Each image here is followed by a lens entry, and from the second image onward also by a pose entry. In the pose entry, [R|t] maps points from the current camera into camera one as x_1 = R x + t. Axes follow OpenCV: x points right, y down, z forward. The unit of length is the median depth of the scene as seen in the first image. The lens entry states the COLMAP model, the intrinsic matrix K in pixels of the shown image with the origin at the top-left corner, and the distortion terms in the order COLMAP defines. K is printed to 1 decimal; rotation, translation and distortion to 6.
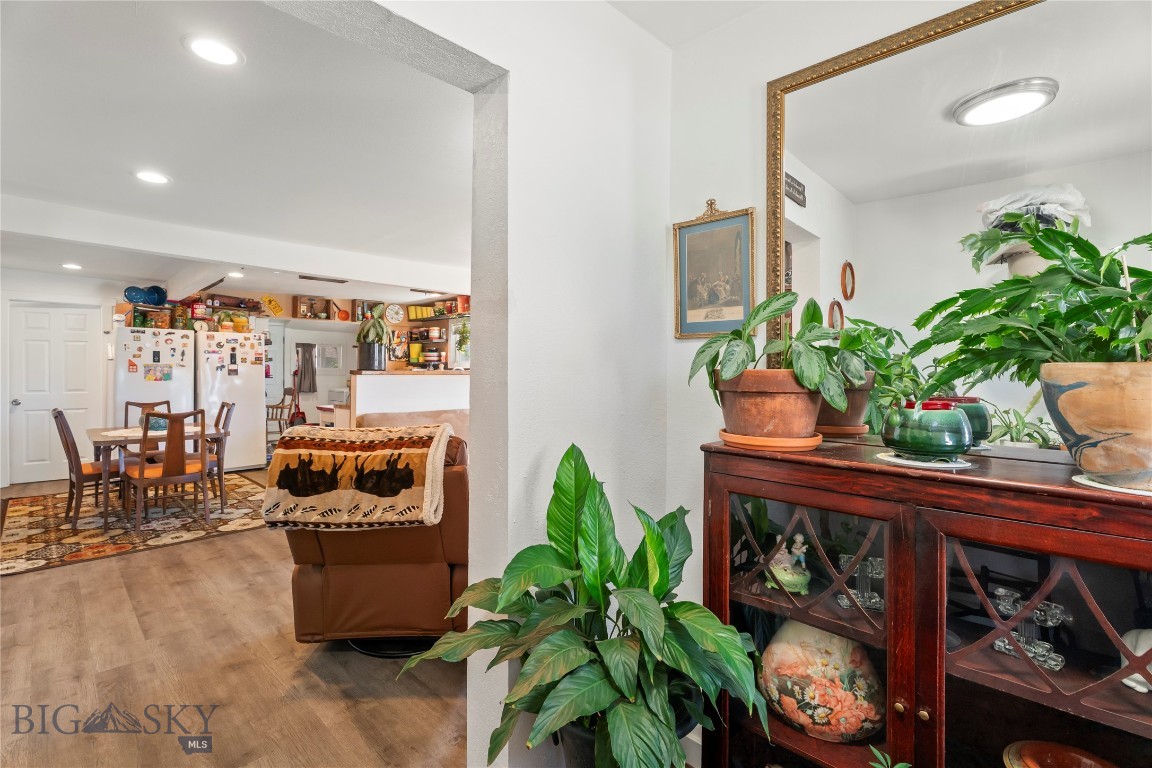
lens RADIAL K [[541.1, 0, 577.3], [0, 541.1, 367.2], [0, 0, 1]] dist [0.003505, -0.001832]
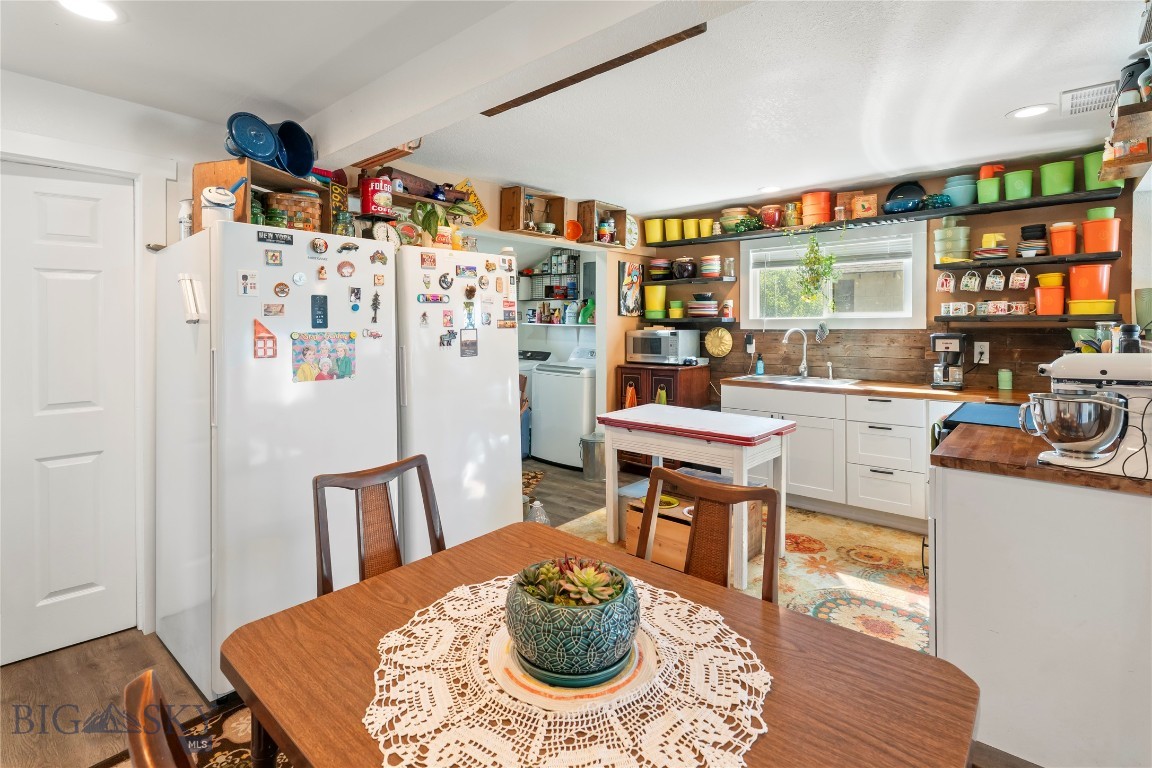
lens RADIAL K [[541.1, 0, 562.9], [0, 541.1, 327.8], [0, 0, 1]] dist [0.003505, -0.001832]
pose [[0.998184, -0.008071, 0.059691, -0.475240], [0.007062, 0.999829, 0.017101, -0.010306], [-0.059819, -0.016648, 0.998070, 0.474786]]
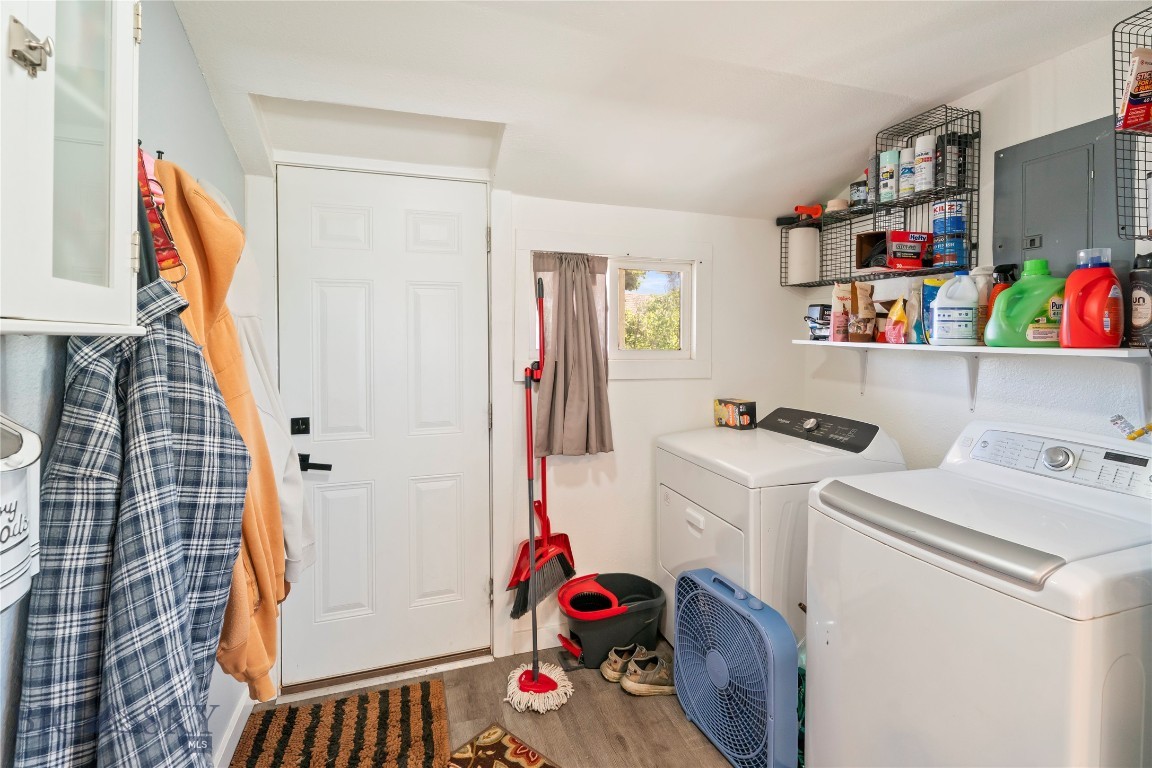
lens RADIAL K [[541.1, 0, 565.7], [0, 541.1, 334.8], [0, 0, 1]] dist [0.003505, -0.001832]
pose [[0.885980, -0.007869, -0.463657, -0.458982], [0.008990, 0.999960, 0.000207, -0.008601], [0.463636, -0.004352, 0.886015, 0.920405]]
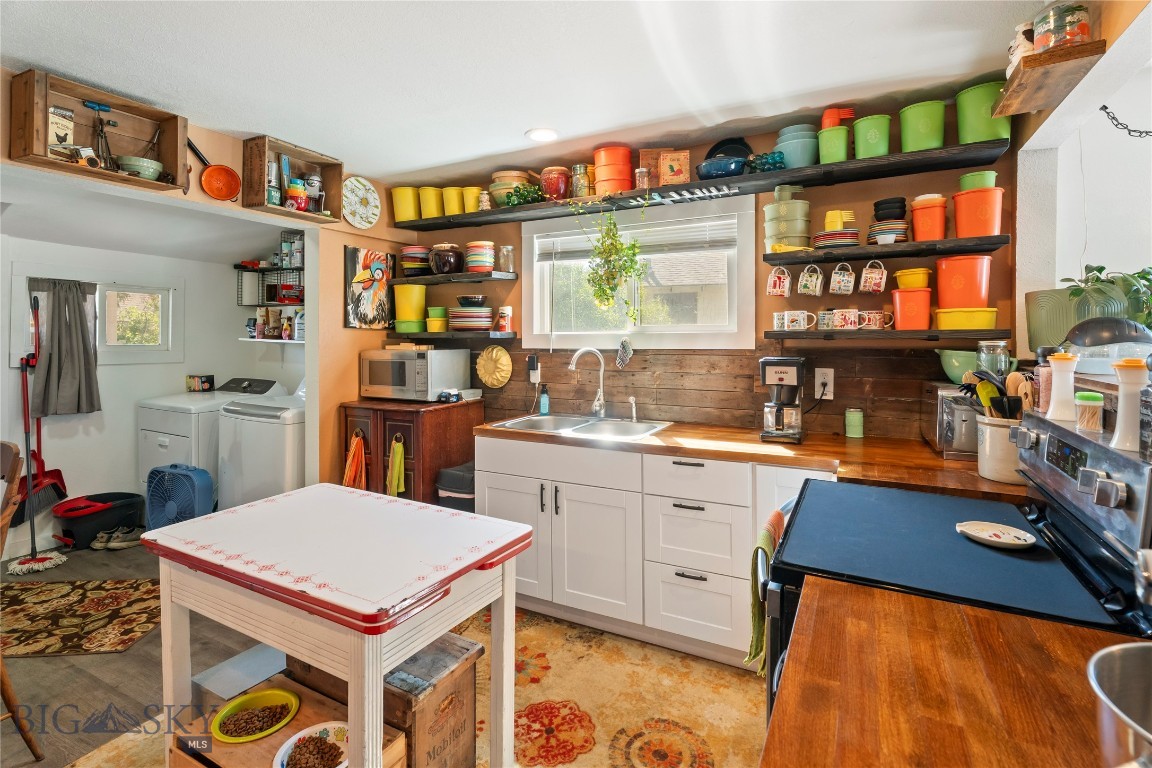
lens RADIAL K [[541.1, 0, 573.1], [0, 541.1, 336.5], [0, 0, 1]] dist [0.003505, -0.001832]
pose [[0.953637, -0.006056, 0.300898, -0.335002], [0.003248, 0.999946, 0.009831, -0.010376], [-0.300941, -0.008398, 0.953606, 0.647017]]
